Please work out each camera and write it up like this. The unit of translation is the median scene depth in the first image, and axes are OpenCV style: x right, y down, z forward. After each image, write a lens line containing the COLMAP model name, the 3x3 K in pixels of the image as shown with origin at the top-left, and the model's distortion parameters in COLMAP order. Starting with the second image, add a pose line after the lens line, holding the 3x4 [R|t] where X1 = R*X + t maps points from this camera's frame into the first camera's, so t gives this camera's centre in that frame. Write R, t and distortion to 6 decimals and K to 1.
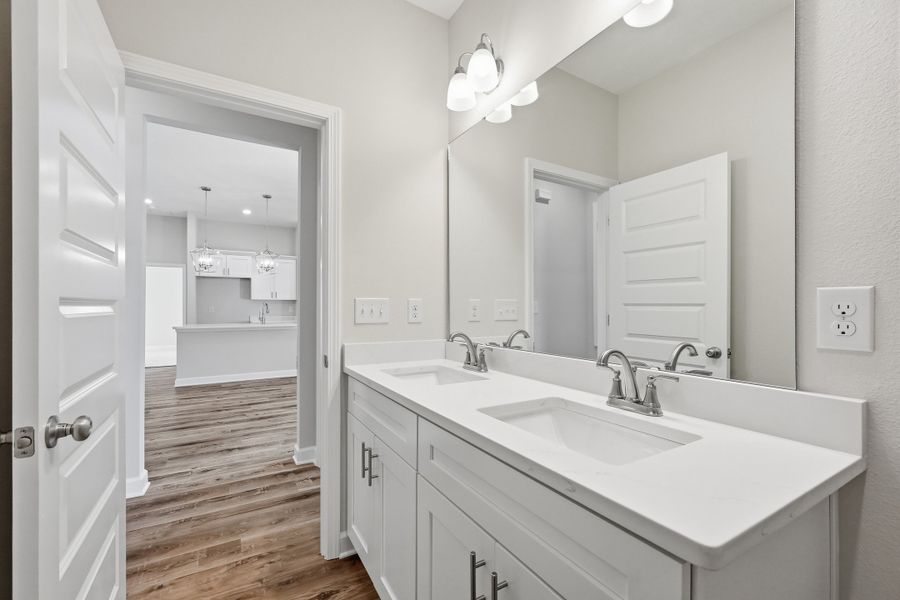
lens RADIAL K [[386.8, 0, 450.6], [0, 386.8, 308.5], [0, 0, 1]] dist [0.001567, -0.000013]
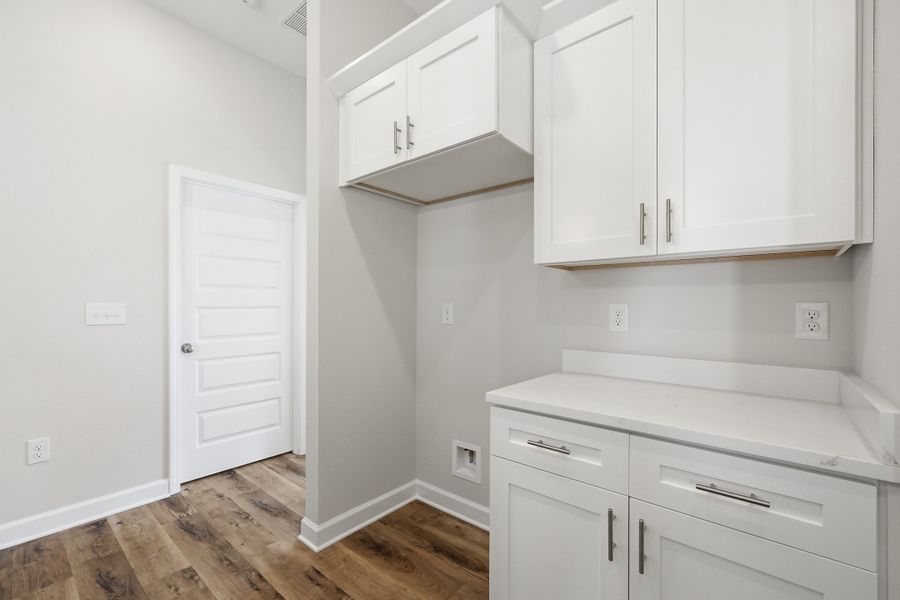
lens RADIAL K [[382.4, 0, 448.6], [0, 382.4, 305.6], [0, 0, 1]] dist [0.003532, 0.000648]
pose [[0.331008, -0.001046, -0.943627, -0.378689], [-0.002168, 0.999996, -0.001869, -0.003682], [0.943625, 0.002664, 0.331005, 0.965051]]
